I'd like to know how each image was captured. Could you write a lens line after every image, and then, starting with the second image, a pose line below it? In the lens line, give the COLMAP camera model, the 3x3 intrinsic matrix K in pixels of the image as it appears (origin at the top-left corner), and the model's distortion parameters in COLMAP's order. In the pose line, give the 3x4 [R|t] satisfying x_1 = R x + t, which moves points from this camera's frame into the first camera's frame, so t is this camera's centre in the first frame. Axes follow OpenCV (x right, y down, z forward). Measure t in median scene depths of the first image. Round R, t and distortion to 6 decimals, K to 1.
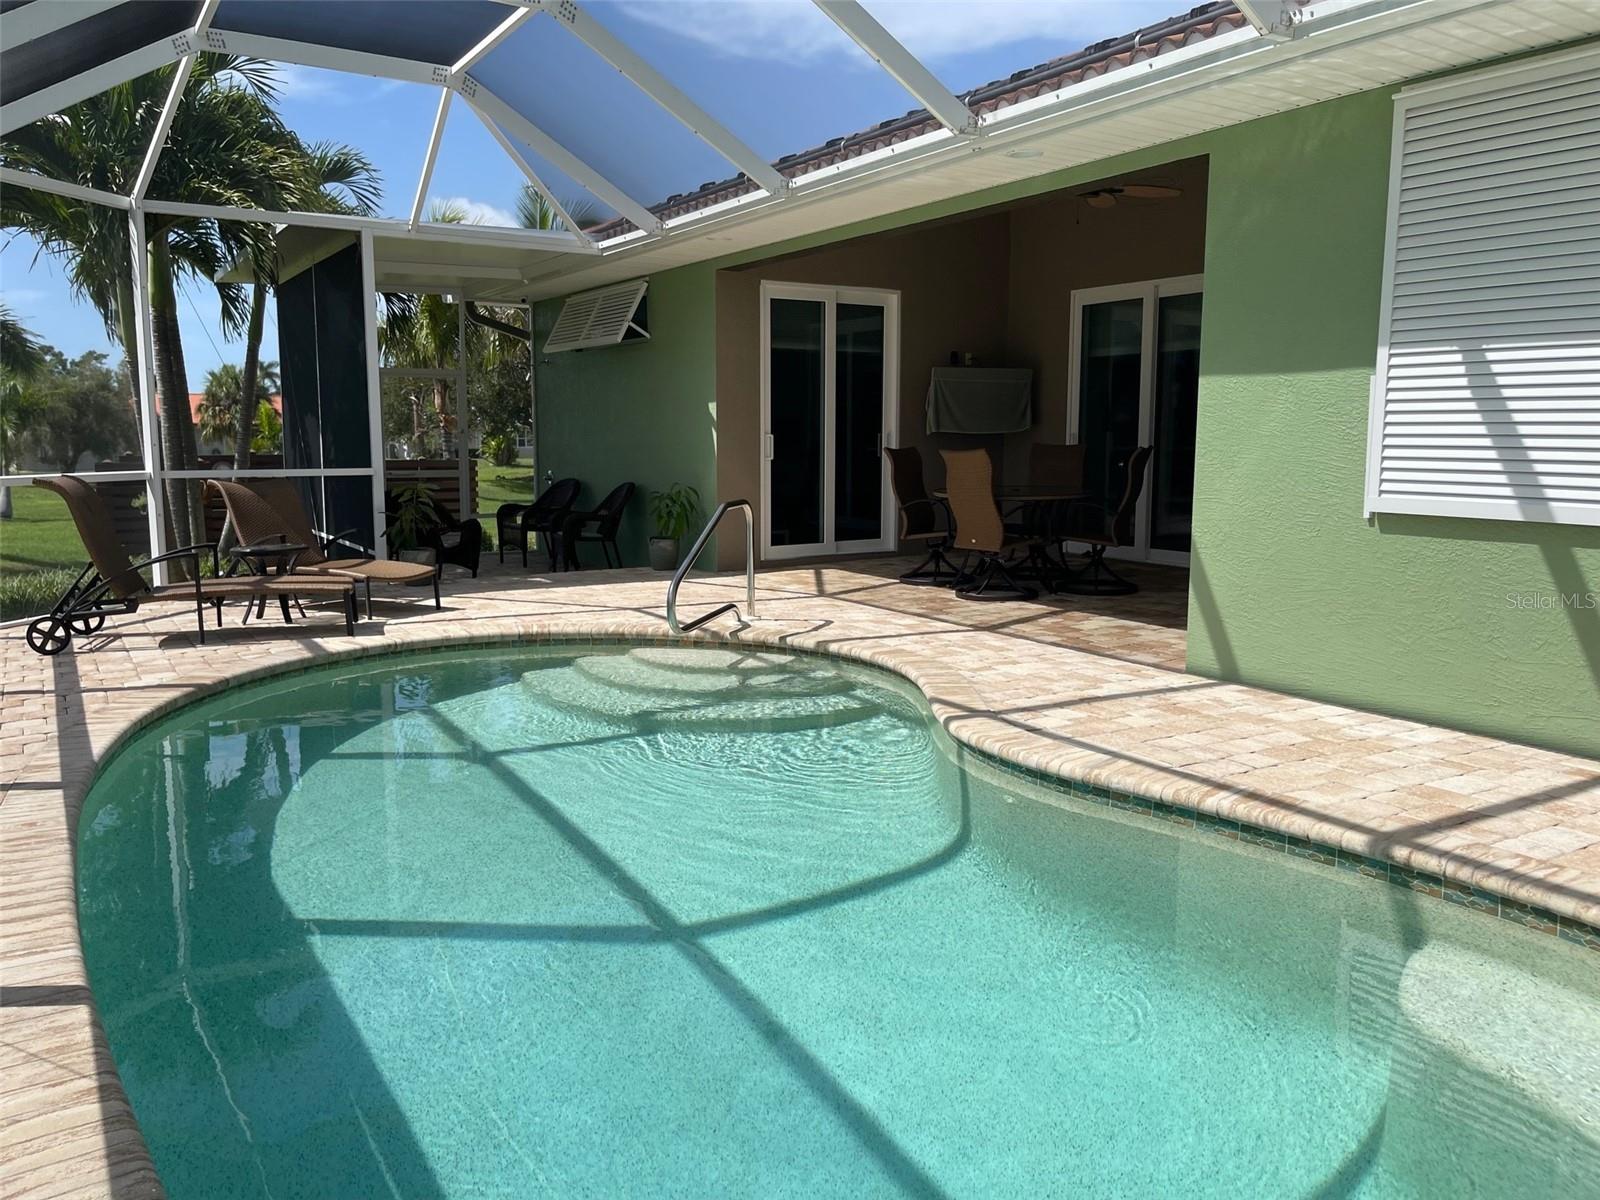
lens RADIAL K [[1217.7, 0, 799.7], [0, 1217.7, 600.8], [0, 0, 1]] dist [0.006518, -0.001427]
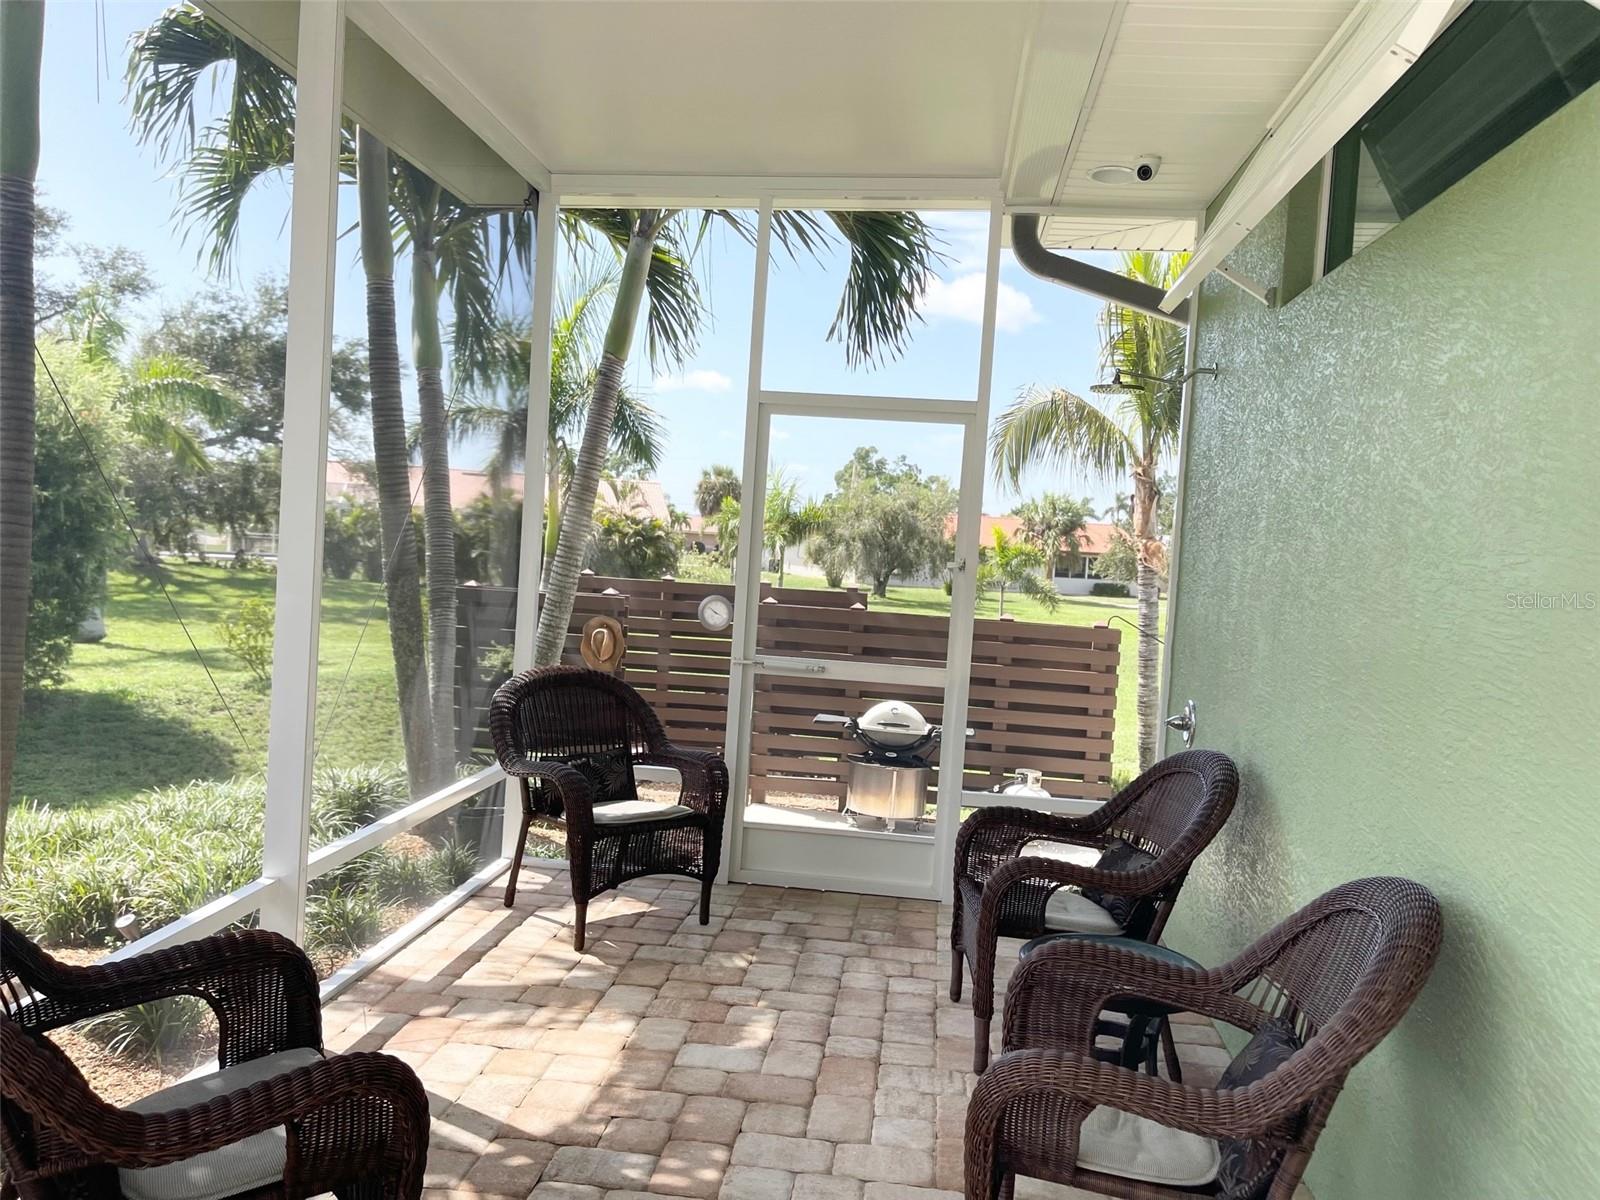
lens RADIAL K [[1217.7, 0, 797.4], [0, 1217.7, 601.4], [0, 0, 1]] dist [0.006518, -0.001427]
pose [[0.781865, 0.072348, -0.619236, -0.023371], [-0.139533, 0.988355, -0.060705, -0.025505], [0.607633, 0.133867, 0.782855, 0.178762]]
